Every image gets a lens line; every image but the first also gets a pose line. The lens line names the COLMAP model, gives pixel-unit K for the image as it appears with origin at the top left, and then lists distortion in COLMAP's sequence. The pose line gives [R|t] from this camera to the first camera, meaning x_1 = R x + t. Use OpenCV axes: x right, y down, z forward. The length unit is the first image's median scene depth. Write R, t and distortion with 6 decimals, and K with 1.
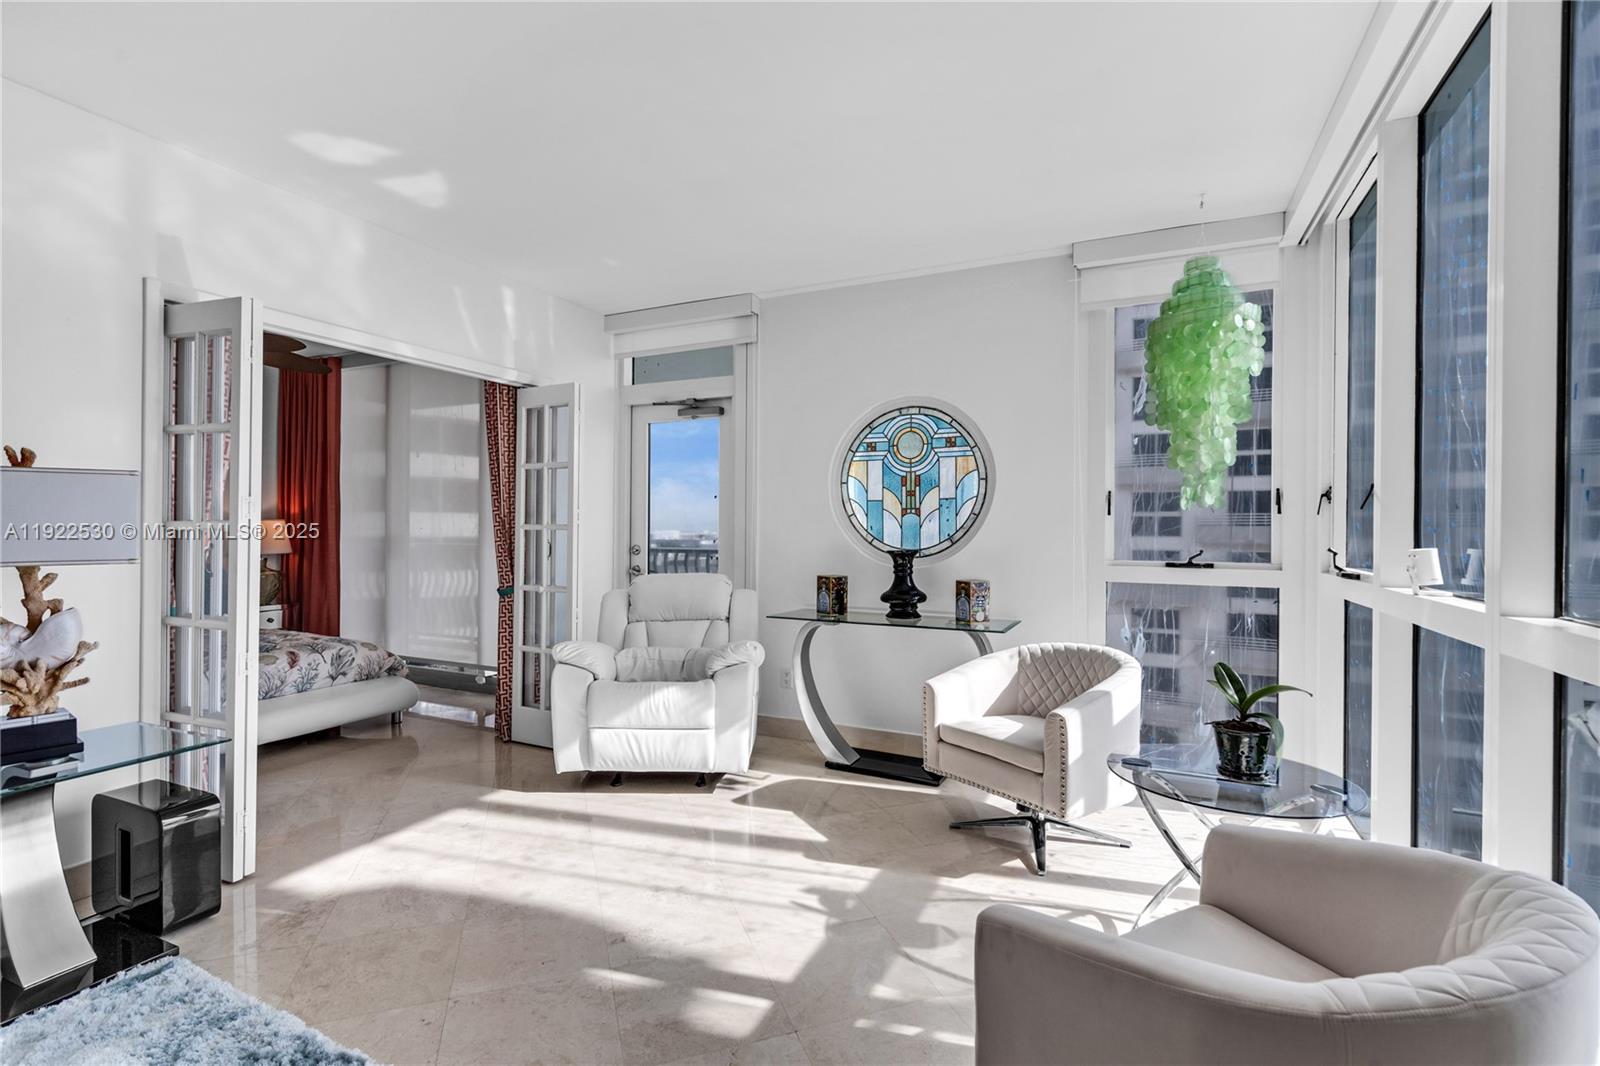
lens RADIAL K [[737.4, 0, 797.8], [0, 737.4, 521.1], [0, 0, 1]] dist [-0.003927, 0.002606]
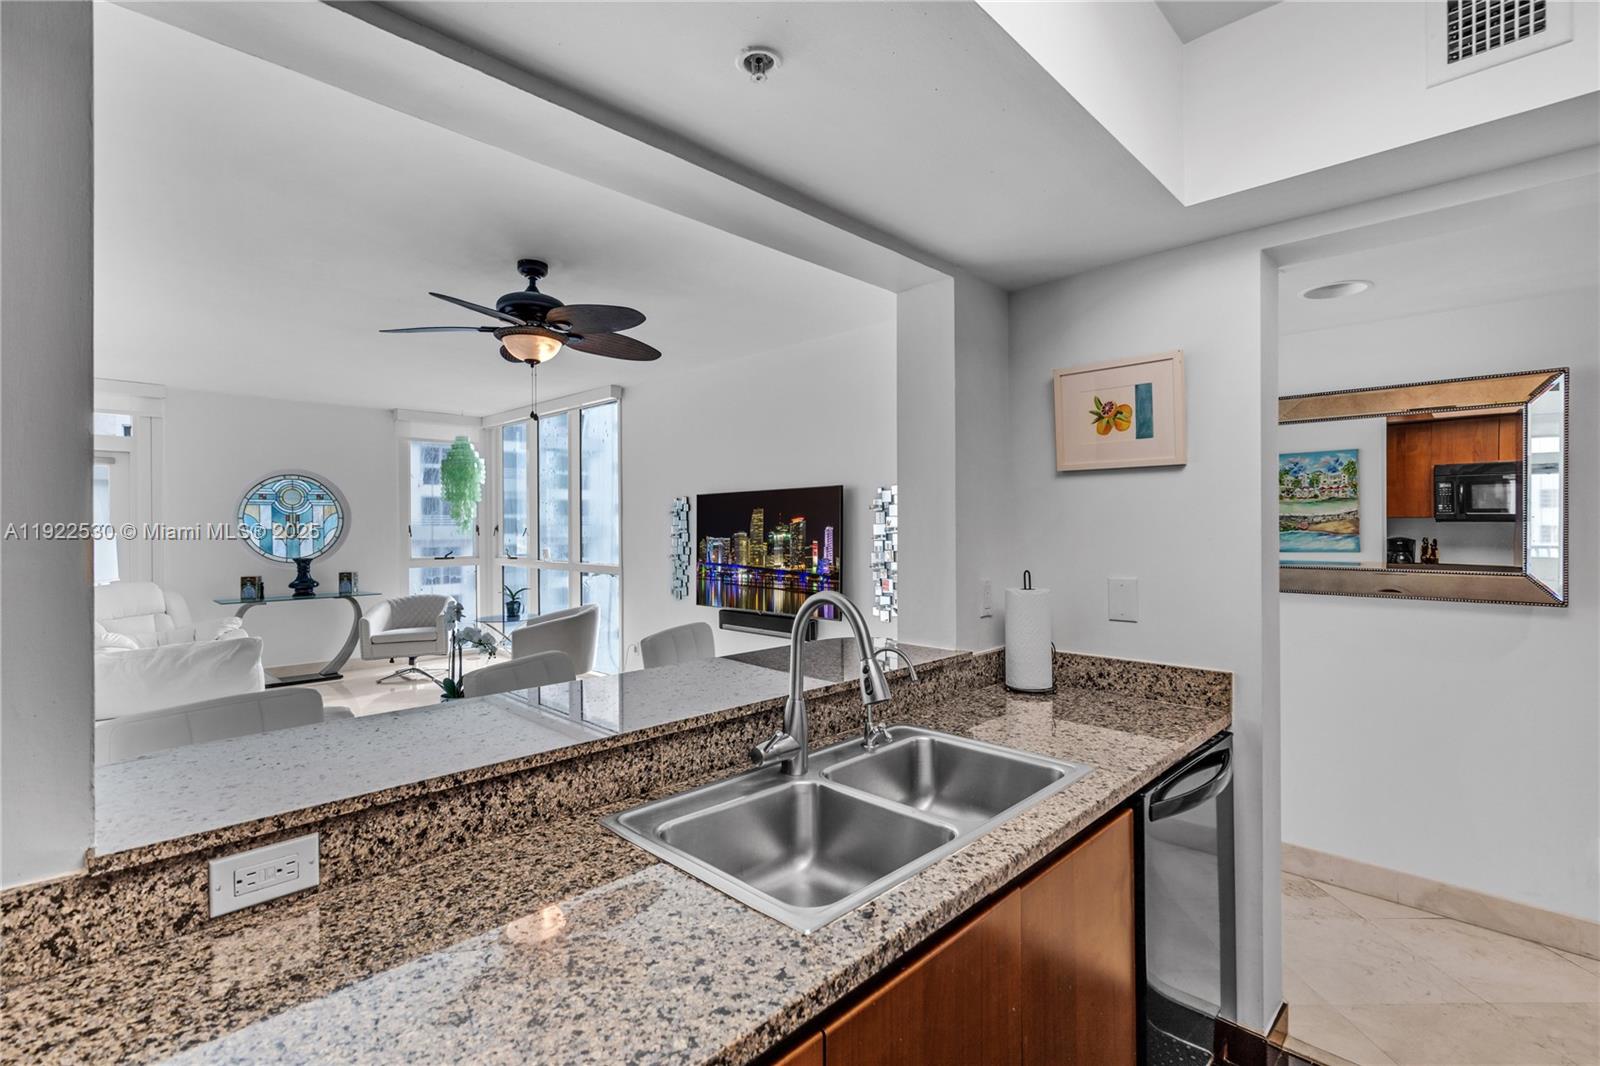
lens RADIAL K [[737.4, 0, 786.1], [0, 737.4, 542.1], [0, 0, 1]] dist [-0.003927, 0.002606]
pose [[0.375784, -0.028705, 0.926263, -1.031111], [-0.000522, 0.999513, 0.031186, -0.054072], [-0.926707, -0.012203, 0.375586, -0.727585]]
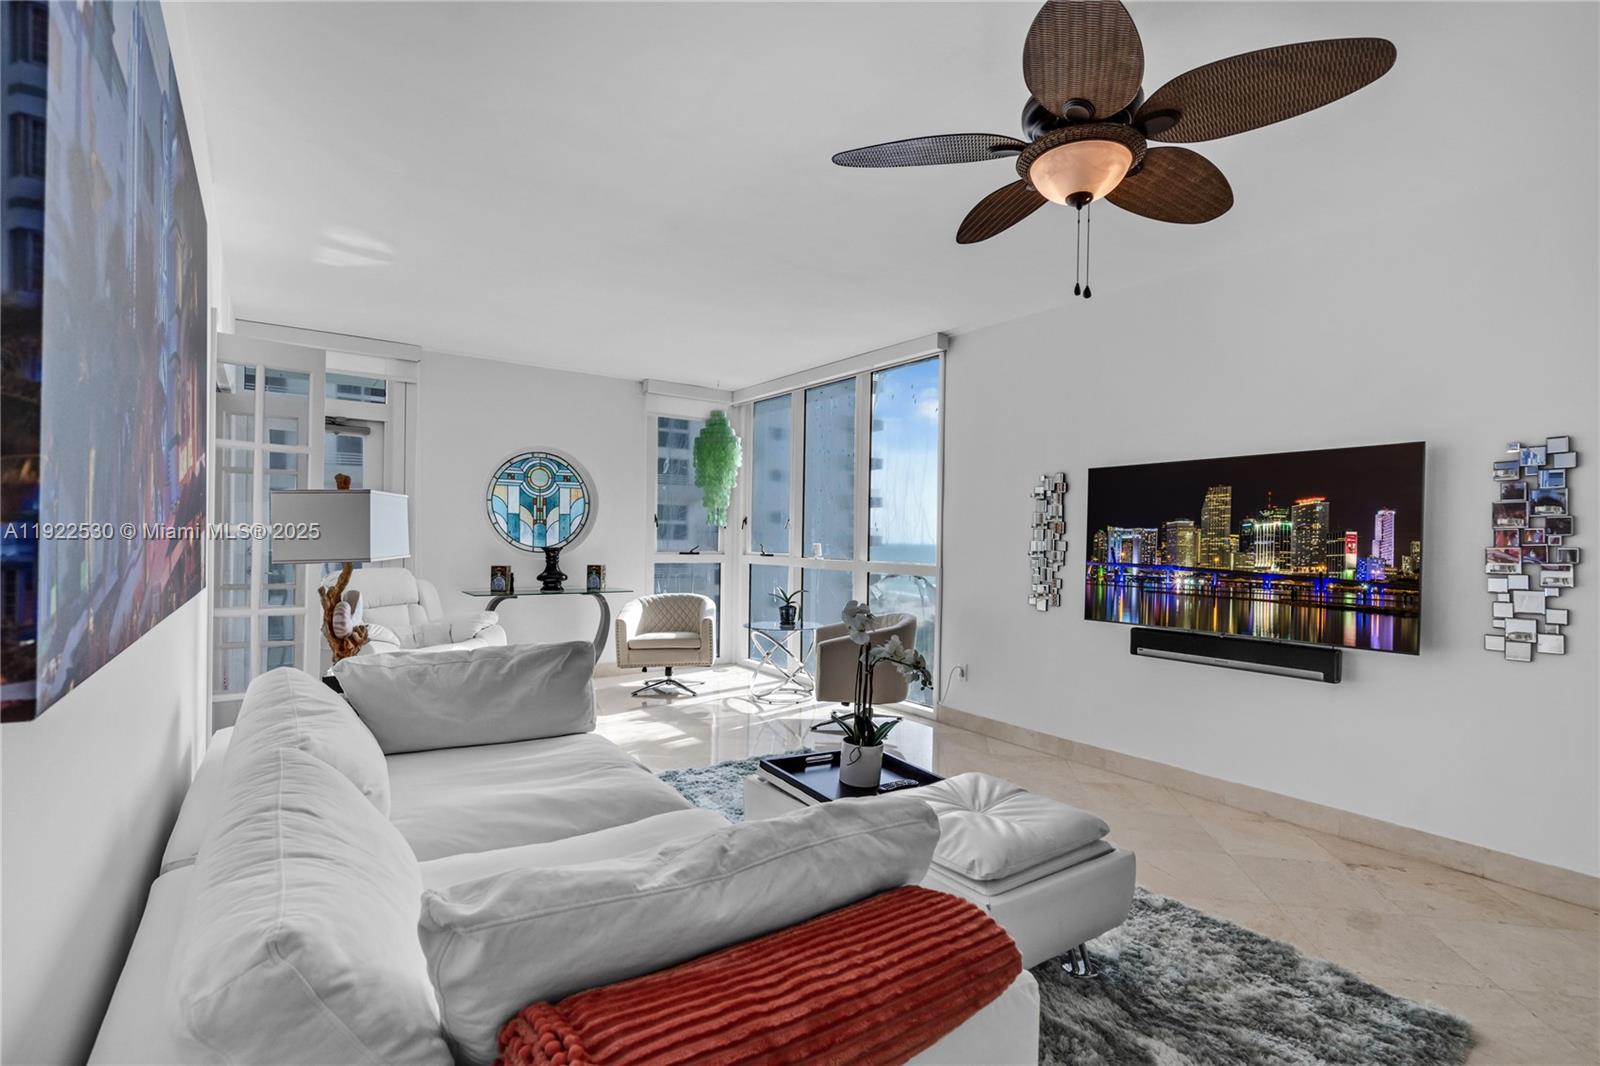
lens RADIAL K [[737.4, 0, 794.2], [0, 737.4, 544.4], [0, 0, 1]] dist [-0.003927, 0.002606]
pose [[0.506149, -0.005920, 0.862426, -0.907326], [-0.021792, 0.999569, 0.019652, -0.008195], [-0.862171, -0.028741, 0.505802, -0.219991]]
